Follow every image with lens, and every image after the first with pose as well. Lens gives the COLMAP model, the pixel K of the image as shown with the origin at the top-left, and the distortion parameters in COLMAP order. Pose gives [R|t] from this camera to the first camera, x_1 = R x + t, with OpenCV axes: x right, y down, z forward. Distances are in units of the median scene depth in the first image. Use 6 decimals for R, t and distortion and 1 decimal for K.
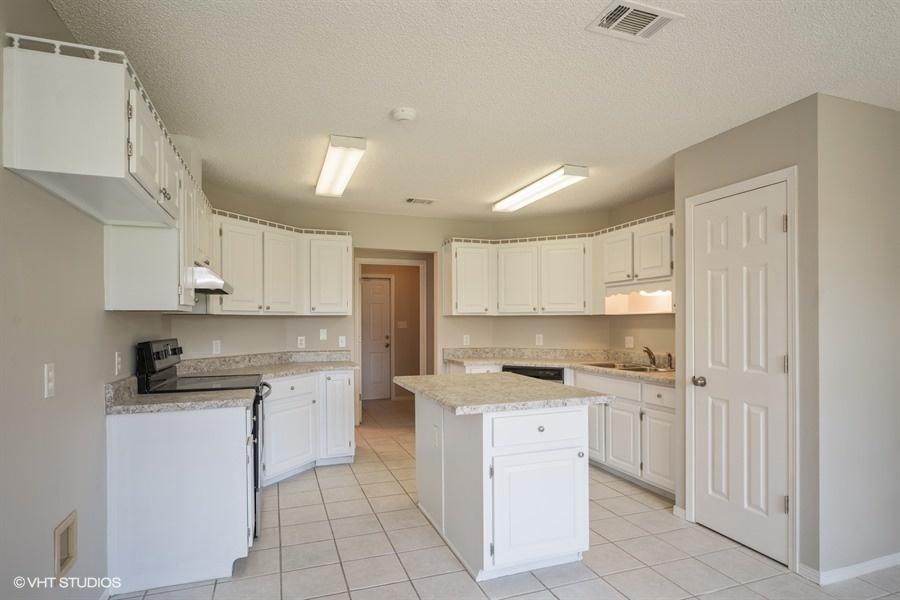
lens RADIAL K [[489.7, 0, 452.7], [0, 489.7, 319.8], [0, 0, 1]] dist [-0.002943, -0.000425]
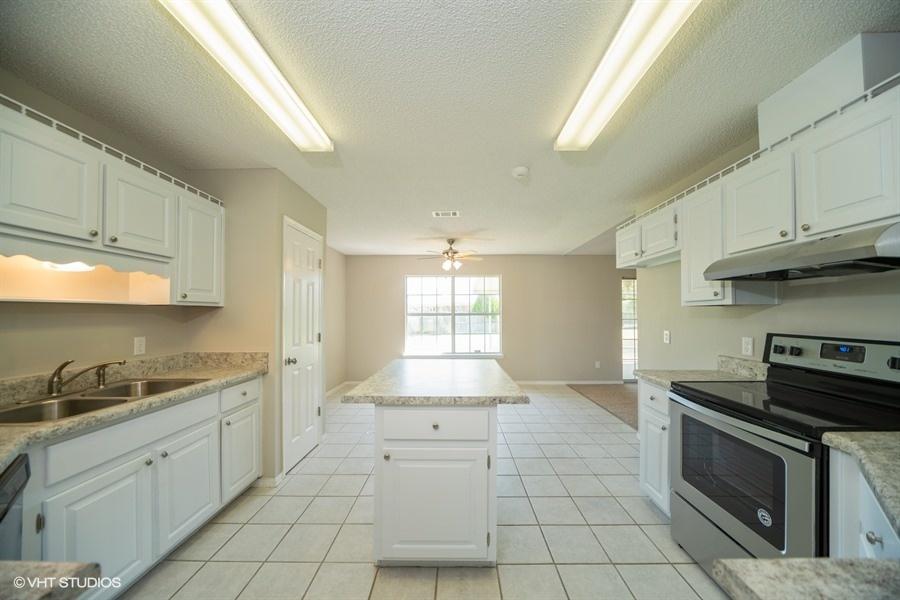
lens RADIAL K [[318.7, 0, 453.2], [0, 318.7, 312.3], [0, 0, 1]] dist [0.000282, 0.000051]
pose [[-0.934068, 0.006301, 0.357040, -0.161219], [0.002550, 0.999936, -0.010977, 0.004249], [-0.357086, -0.009343, -0.934025, 1.268873]]
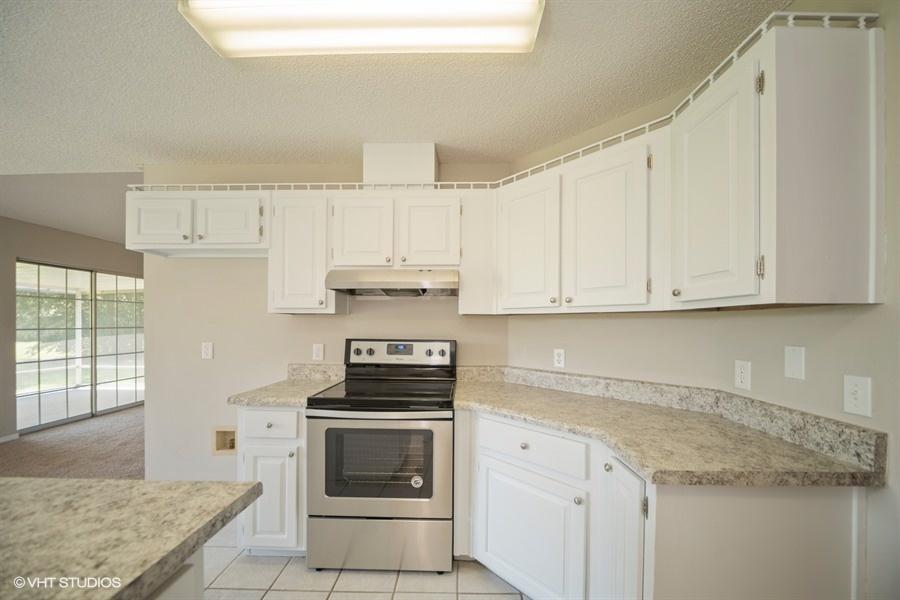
lens RADIAL K [[338.7, 0, 450.6], [0, 338.7, 329.3], [0, 0, 1]] dist [-0.002053, -0.000174]
pose [[-0.370445, 0.013943, -0.928750, 0.062369], [-0.002269, 0.999871, 0.015916, 0.004579], [0.928852, 0.008003, -0.370365, 1.042308]]
